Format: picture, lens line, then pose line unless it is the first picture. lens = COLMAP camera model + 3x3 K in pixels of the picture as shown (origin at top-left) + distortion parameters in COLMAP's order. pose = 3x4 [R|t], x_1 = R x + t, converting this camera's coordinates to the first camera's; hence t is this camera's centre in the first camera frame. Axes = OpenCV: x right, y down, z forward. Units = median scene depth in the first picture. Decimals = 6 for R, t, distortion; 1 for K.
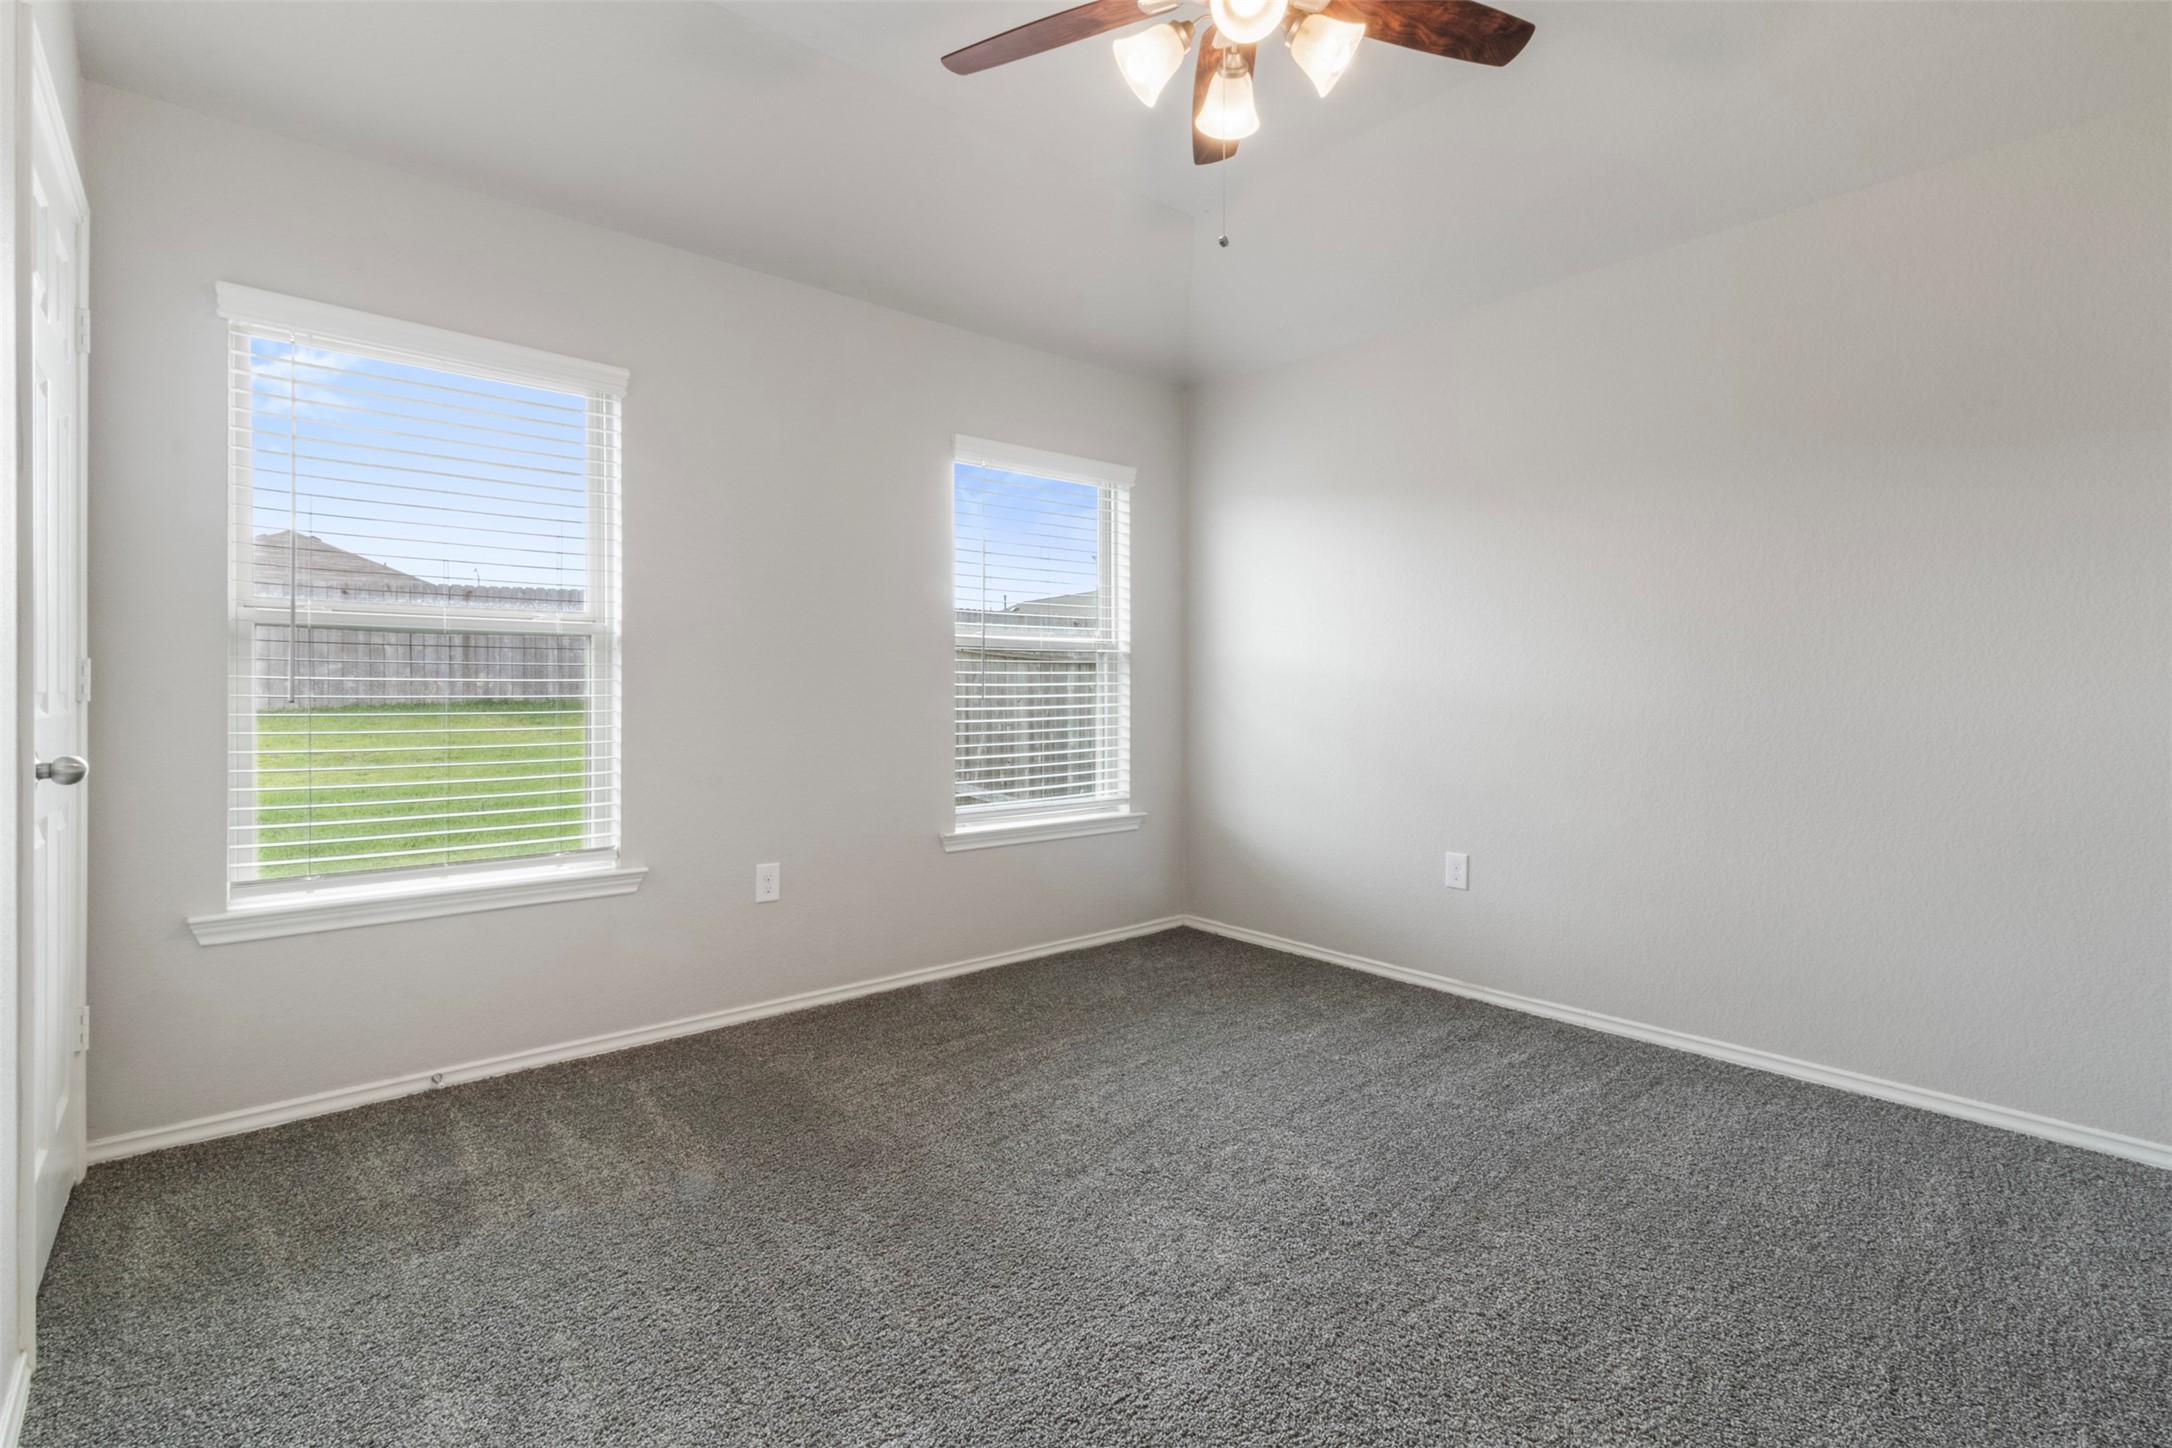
lens RADIAL K [[1006.7, 0, 1066.7], [0, 1006.7, 702.8], [0, 0, 1]] dist [0.003023, 0.000954]
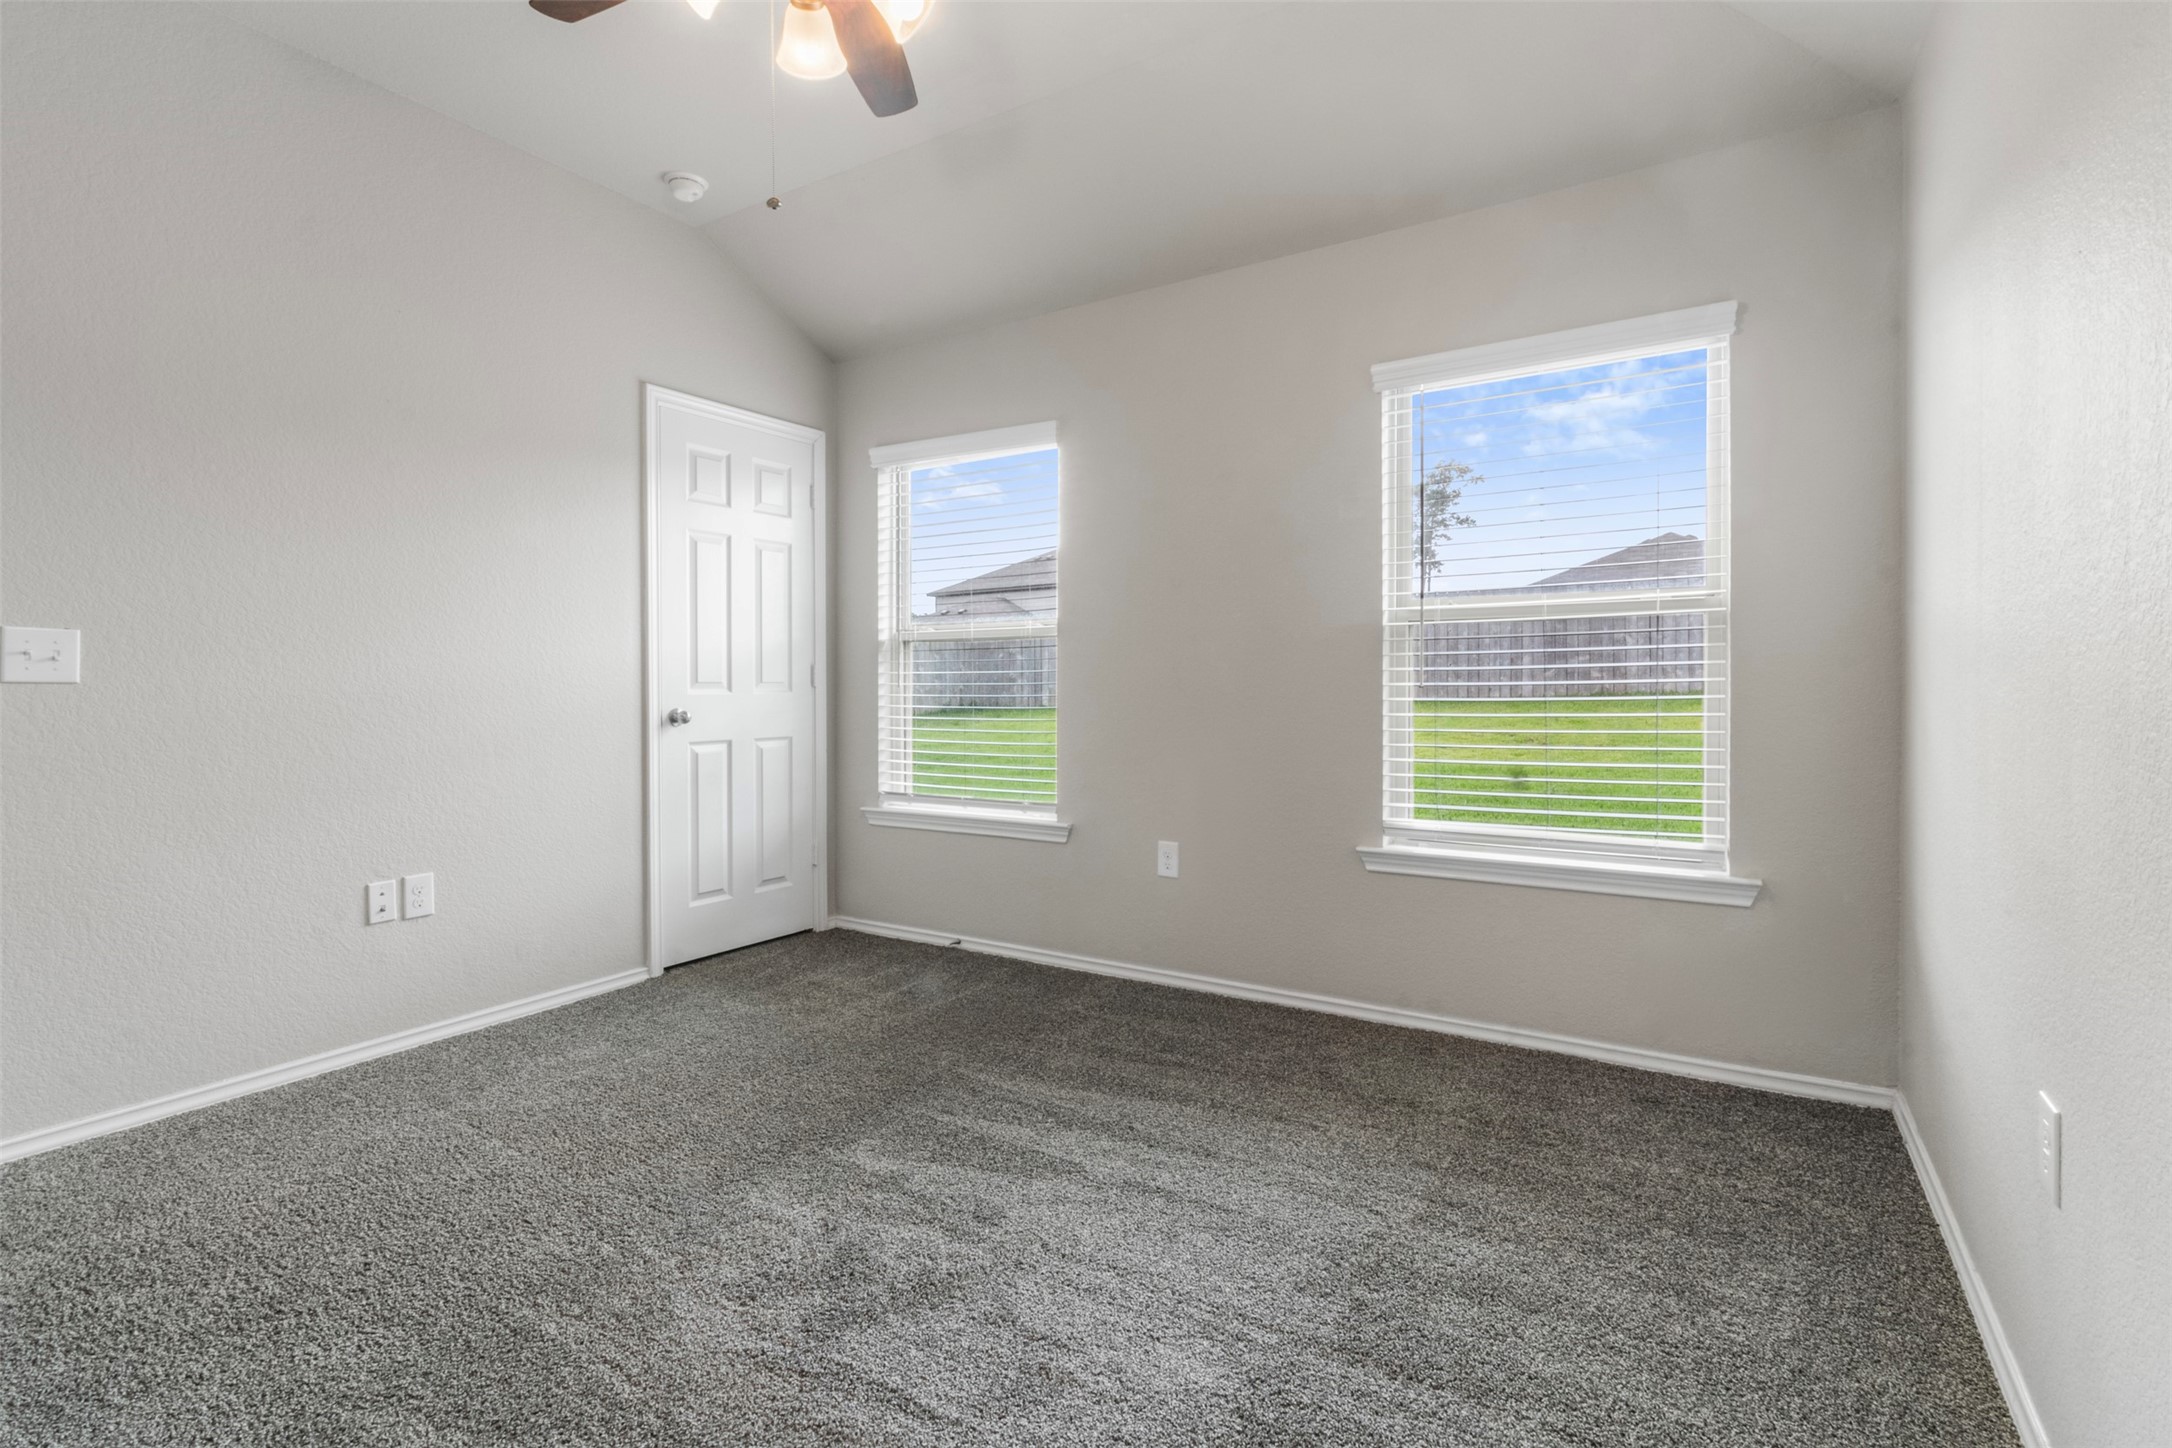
lens RADIAL K [[1014.6, 0, 1068.8], [0, 1014.6, 693.5], [0, 0, 1]] dist [0.002899, 0.001140]
pose [[0.299254, 0.010302, -0.954118, 0.687931], [-0.001982, 0.999946, 0.010176, -0.006865], [0.954171, -0.001154, 0.299259, 0.577859]]
